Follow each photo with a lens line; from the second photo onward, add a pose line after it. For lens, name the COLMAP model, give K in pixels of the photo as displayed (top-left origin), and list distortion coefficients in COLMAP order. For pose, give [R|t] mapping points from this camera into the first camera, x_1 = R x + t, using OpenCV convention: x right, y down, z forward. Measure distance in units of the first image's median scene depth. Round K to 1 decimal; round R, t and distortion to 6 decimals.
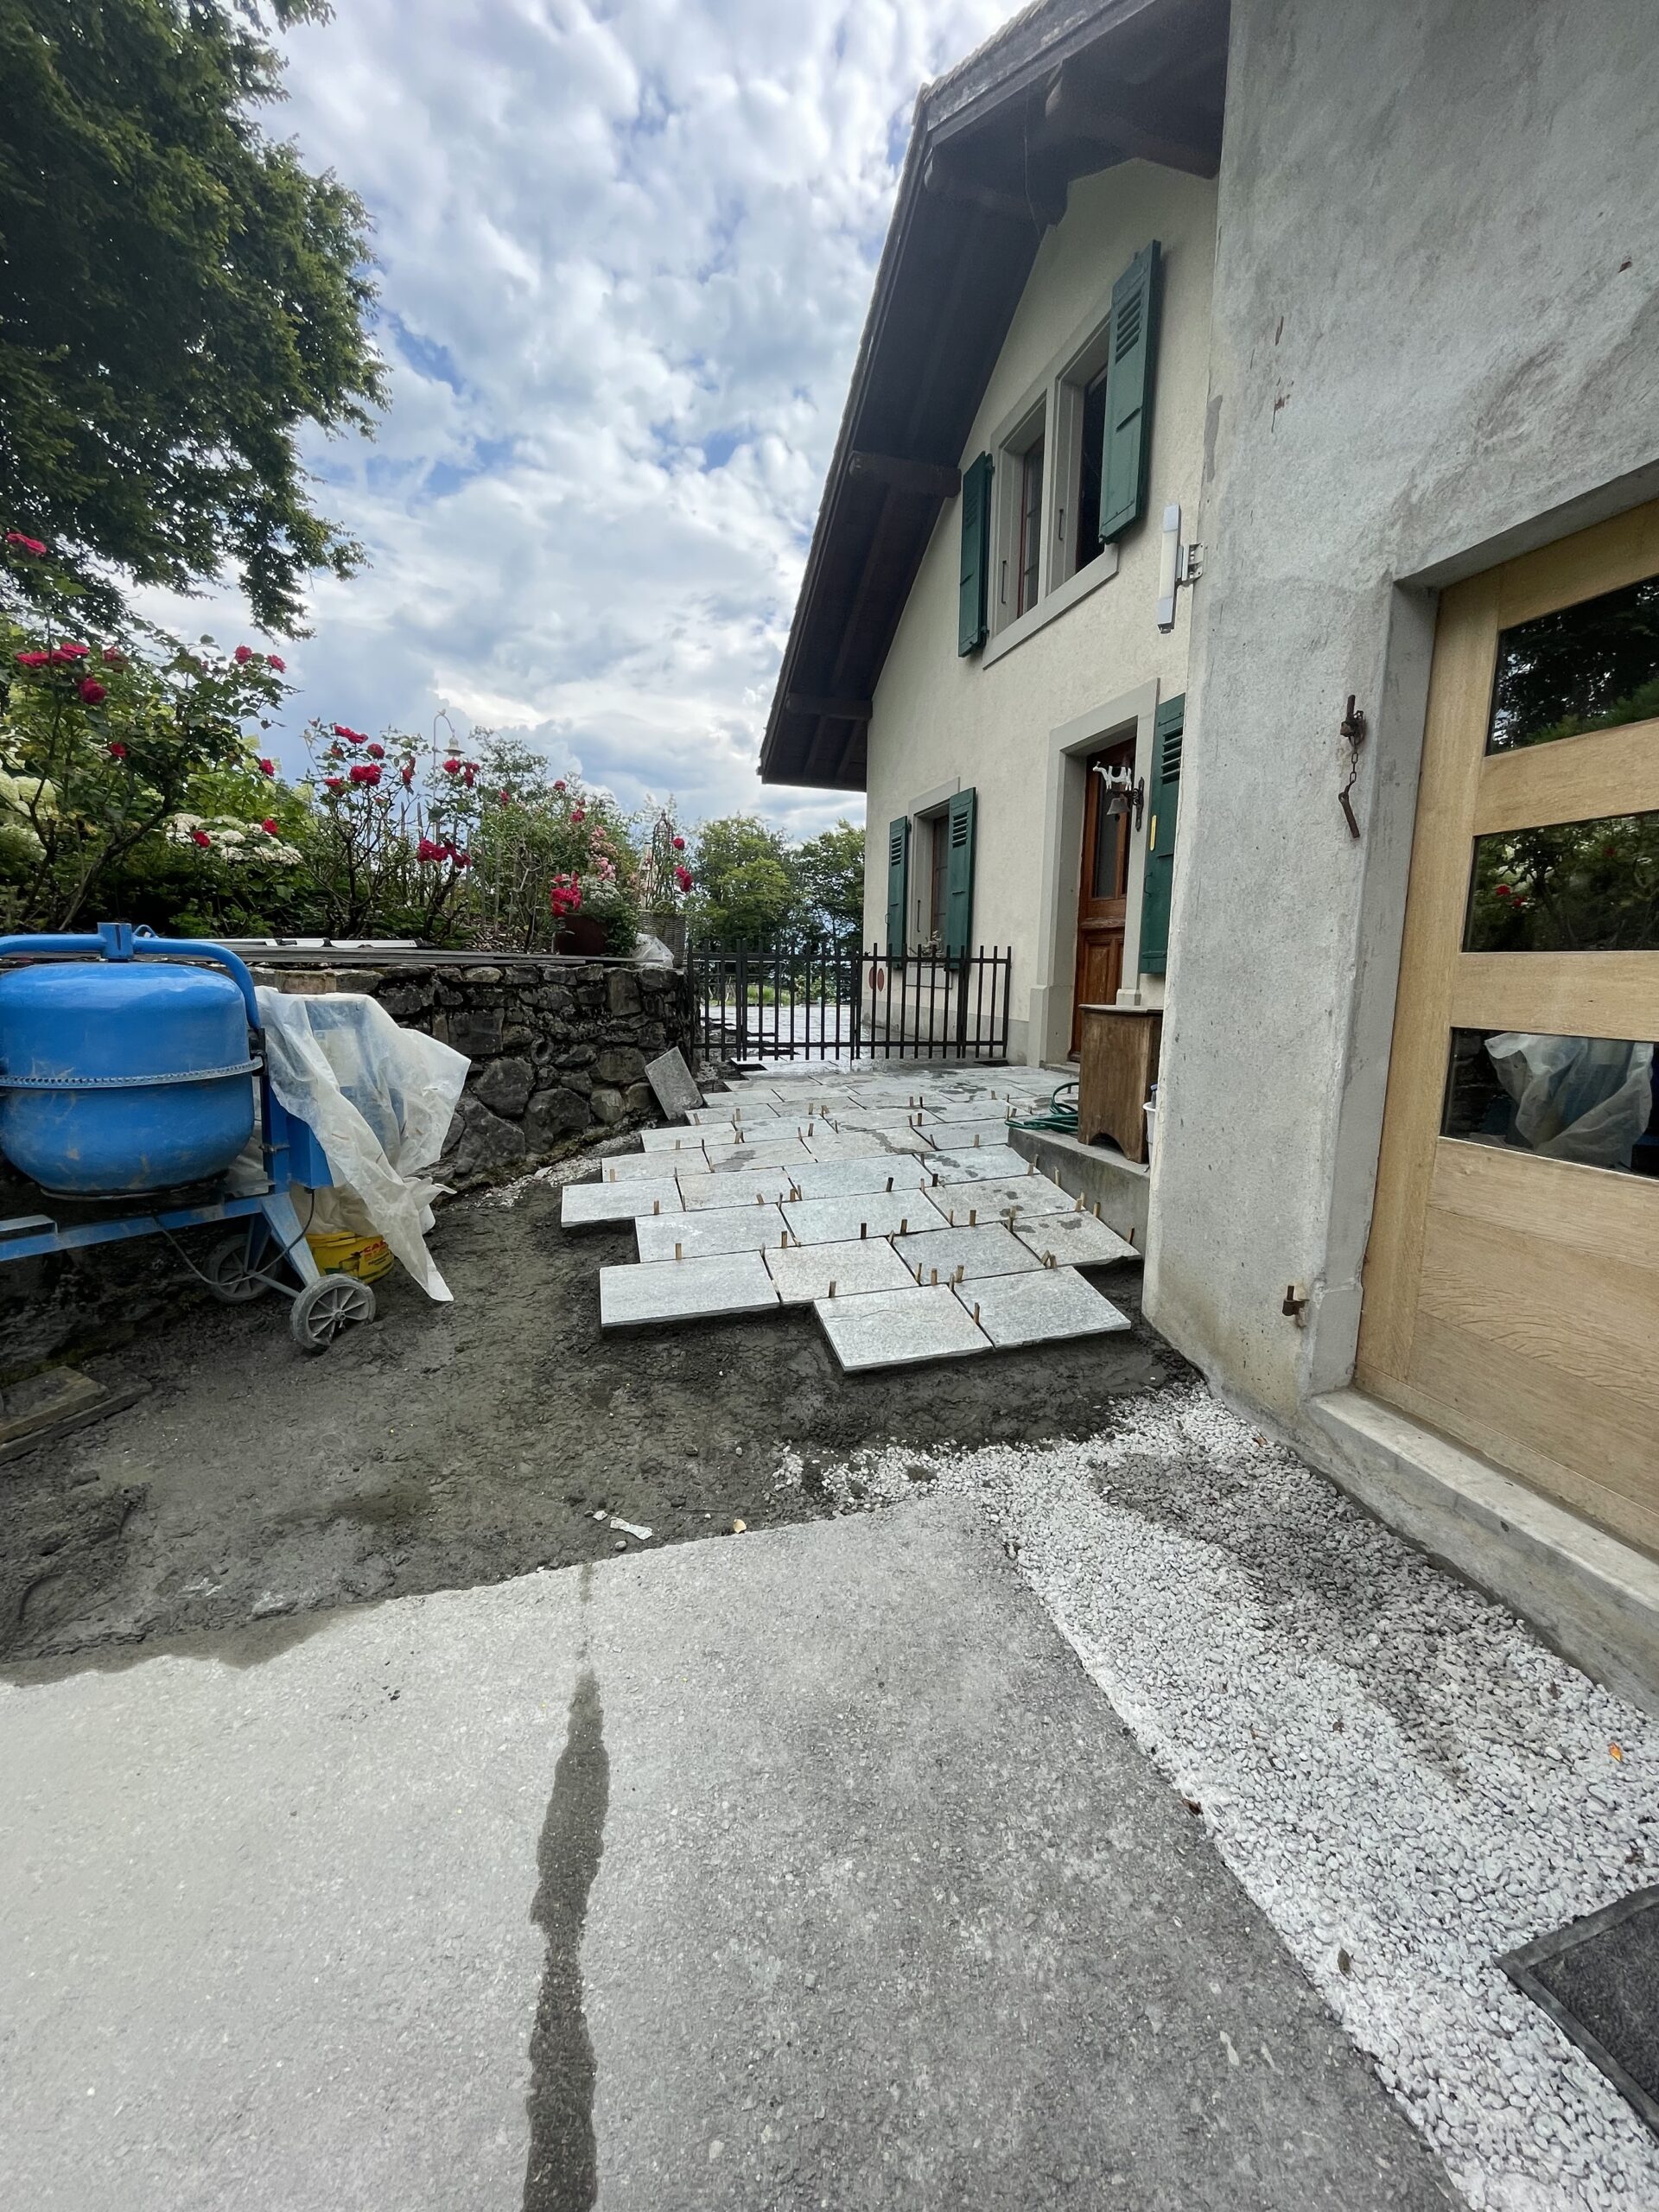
lens RADIAL K [[894.3, 0, 831.8], [0, 894.3, 1109.9], [0, 0, 1]] dist [-0.006266, 0.000486]
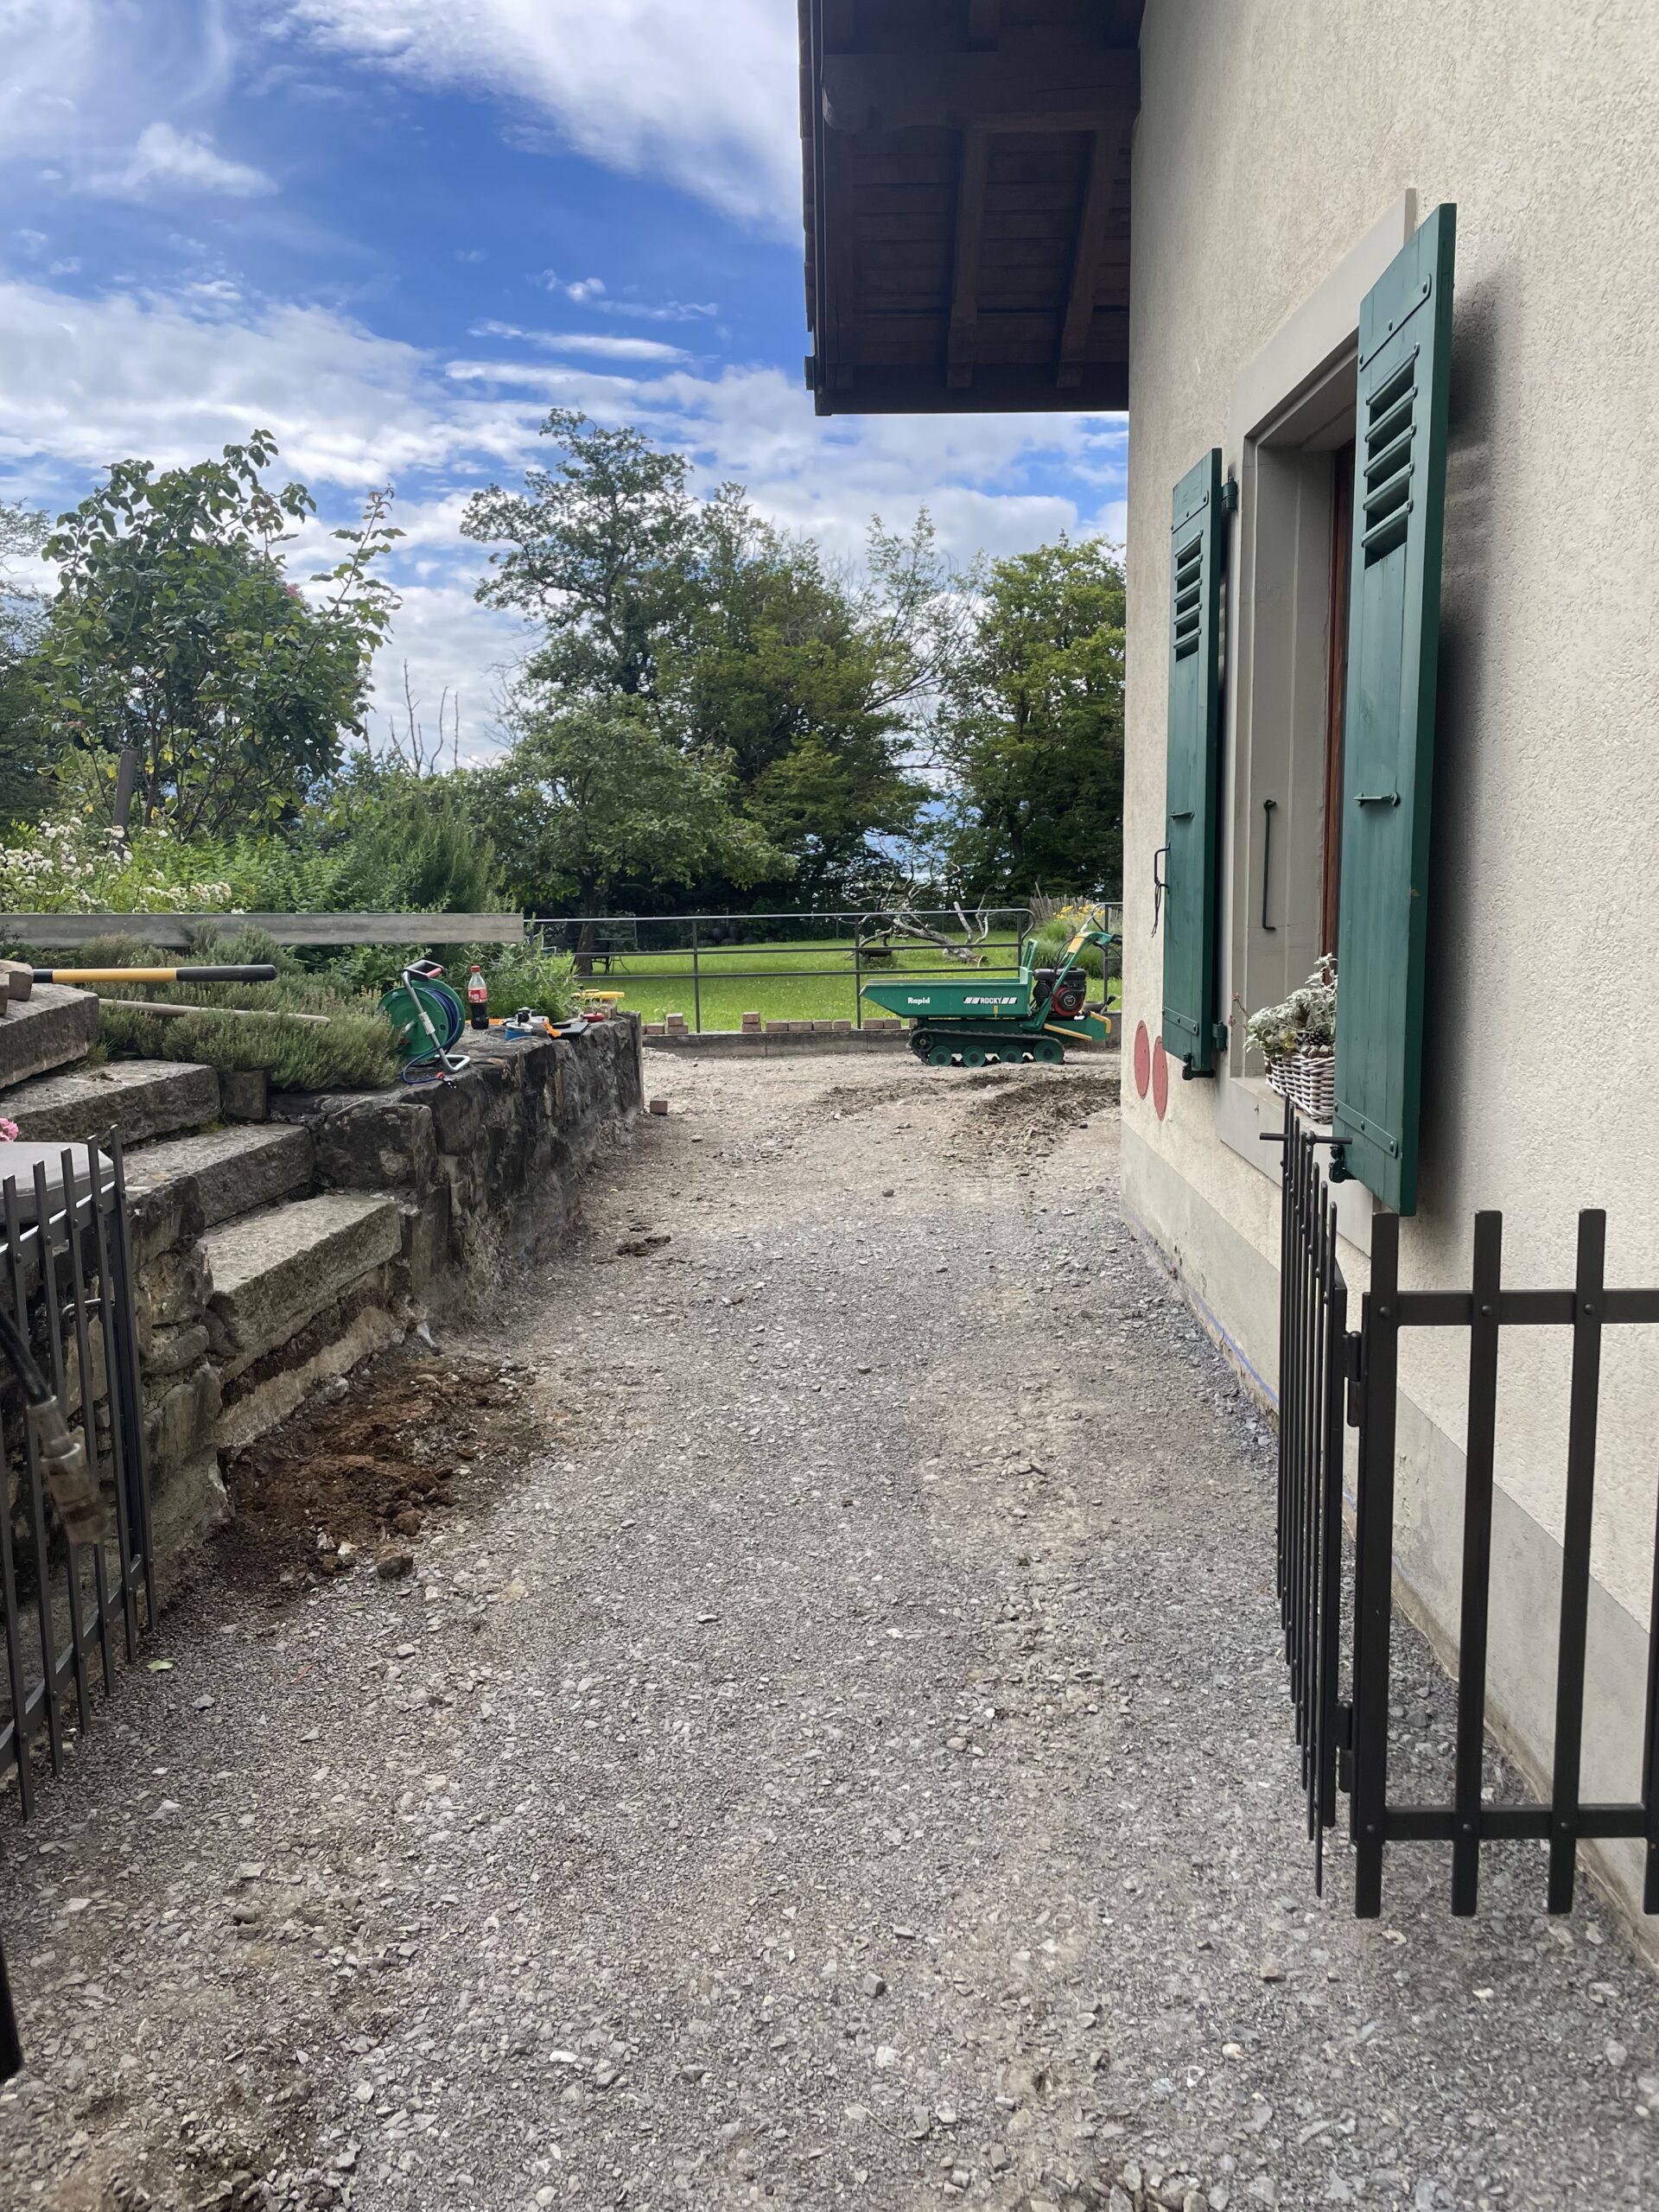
lens RADIAL K [[1664.2, 0, 830.1], [0, 1664.2, 1096.4], [0, 0, 1]] dist [0.082248, -0.105548]
pose [[0.962994, 0.005381, -0.269469, 0.109346], [-0.006282, 0.999977, -0.002482, -0.159587], [0.269449, 0.004082, 0.963006, 0.558026]]
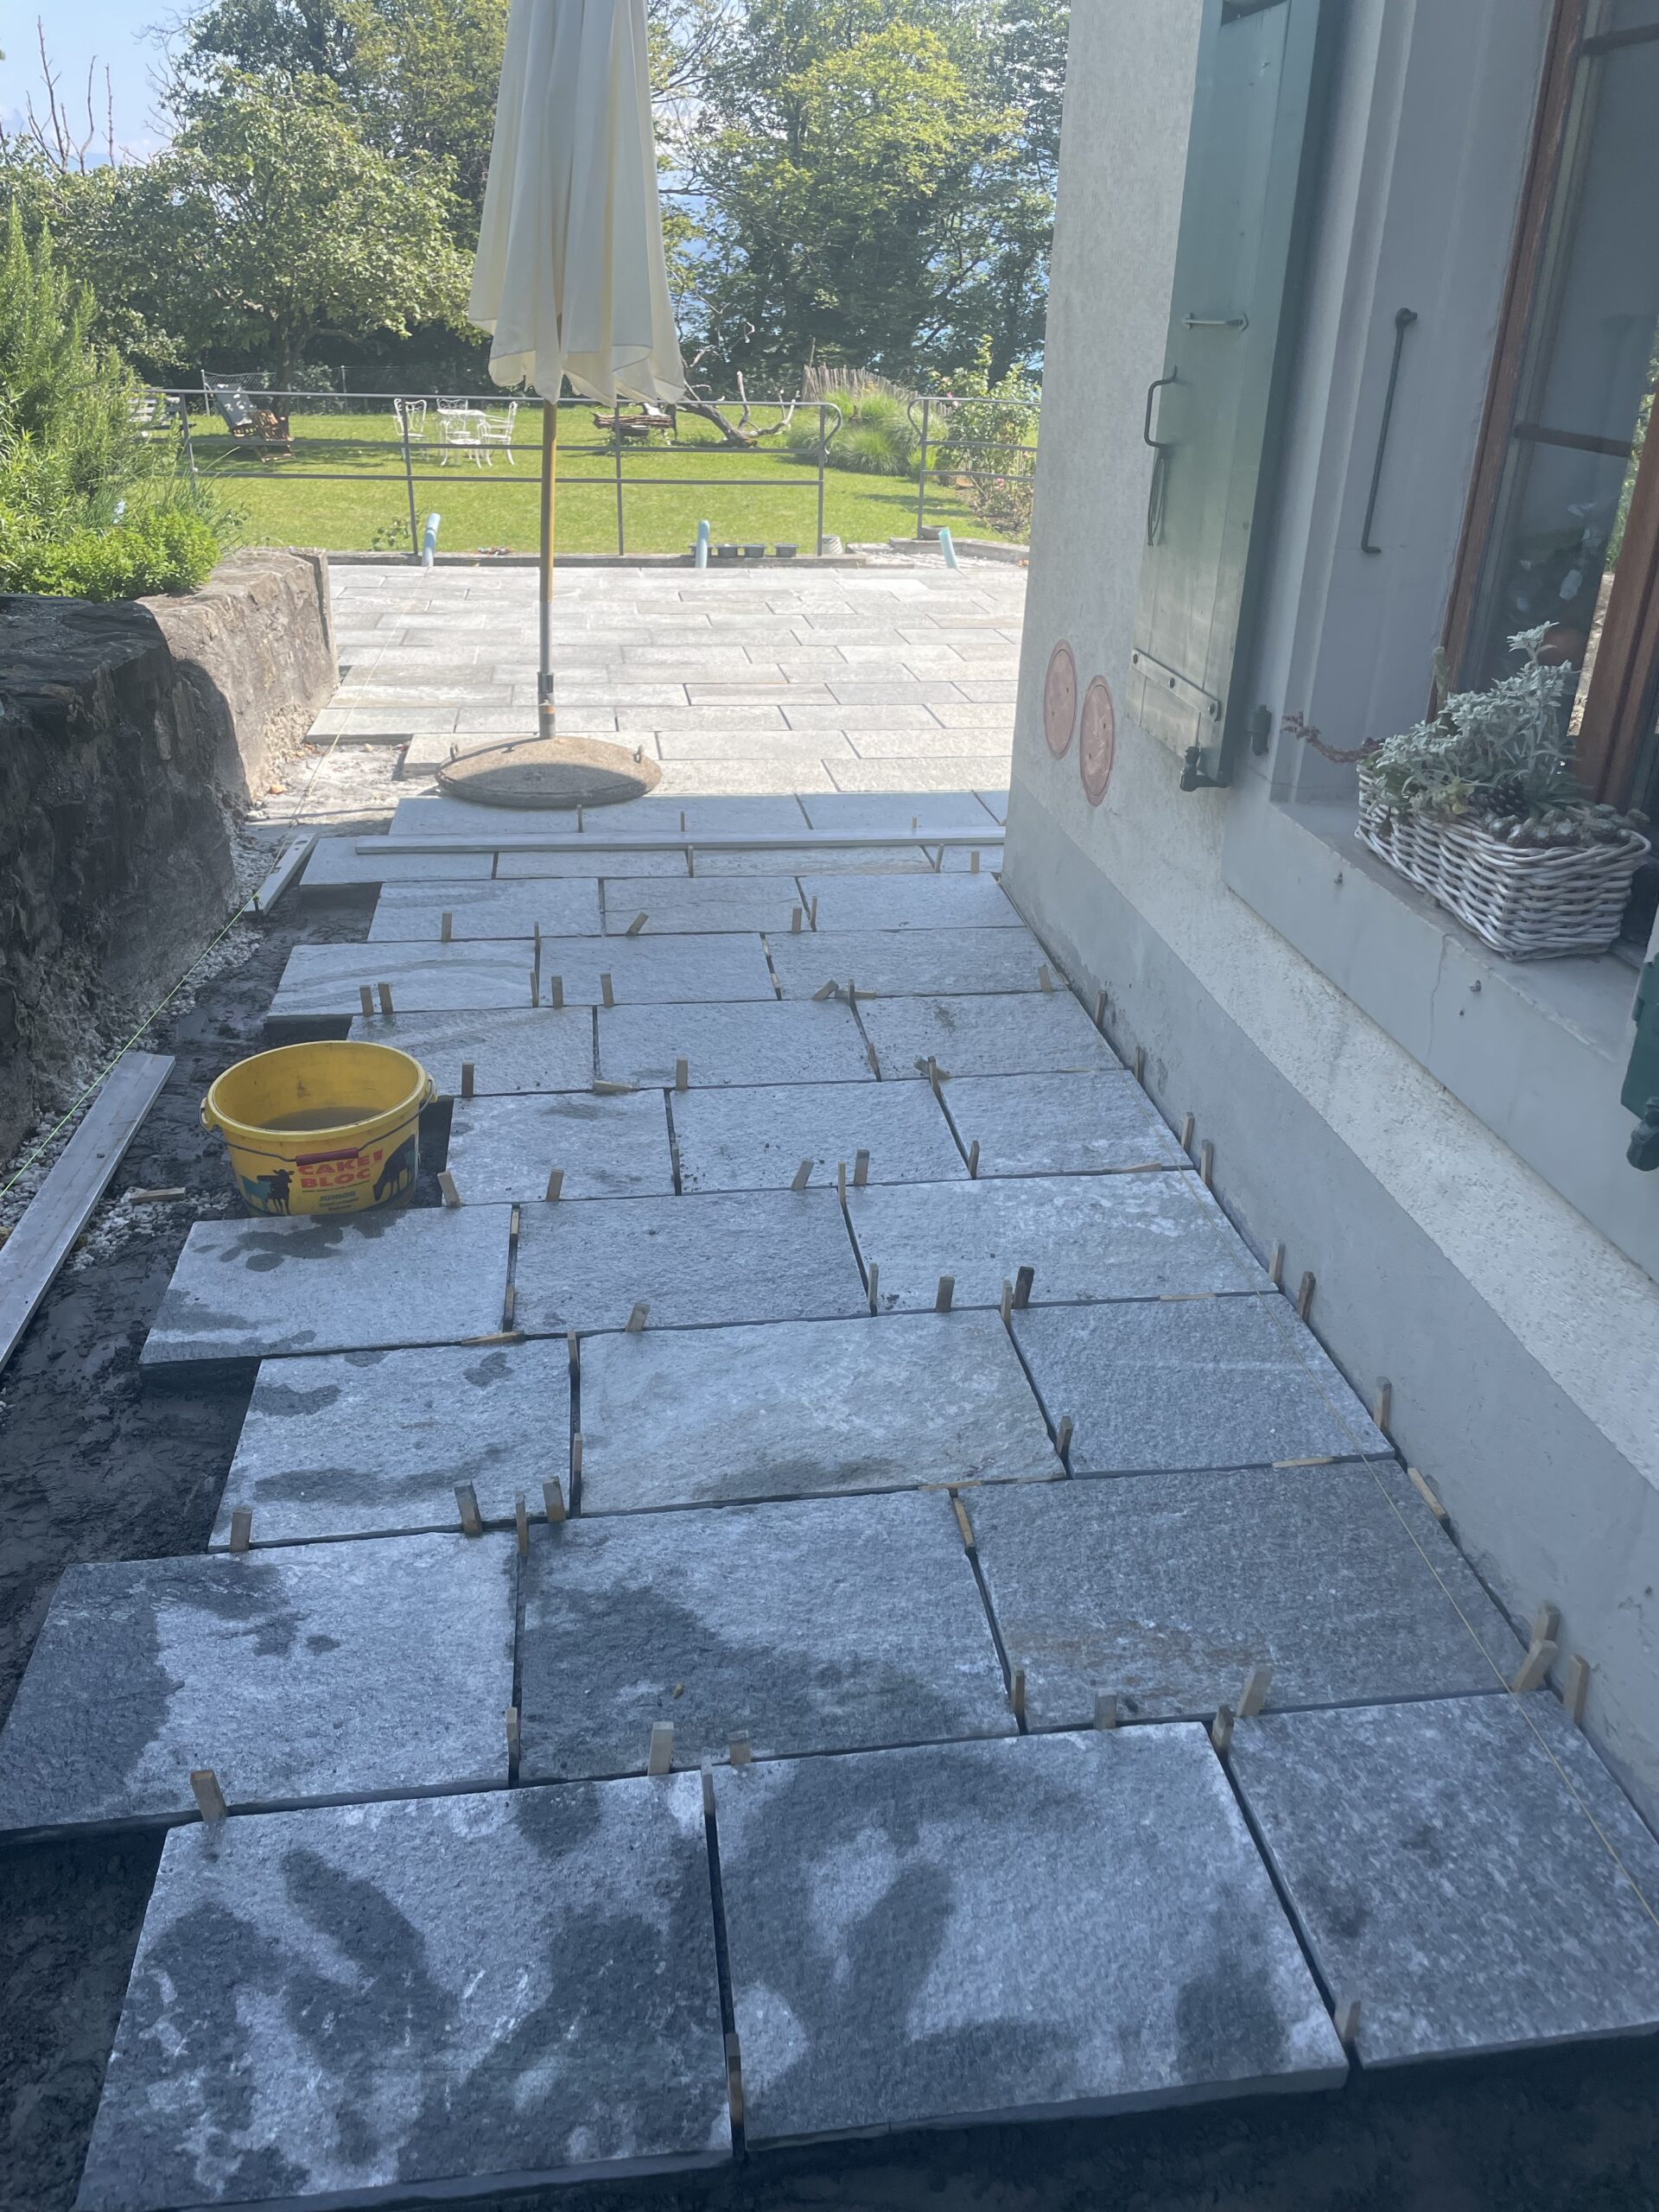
lens RADIAL K [[1664.2, 0, 823.5], [0, 1664.2, 1087.6], [0, 0, 1]] dist [0.082248, -0.105548]
pose [[0.990668, 0.064075, -0.120301, 0.049816], [-0.027627, 0.958688, 0.283114, -0.201081], [0.133471, -0.277148, 0.951512, 0.751911]]
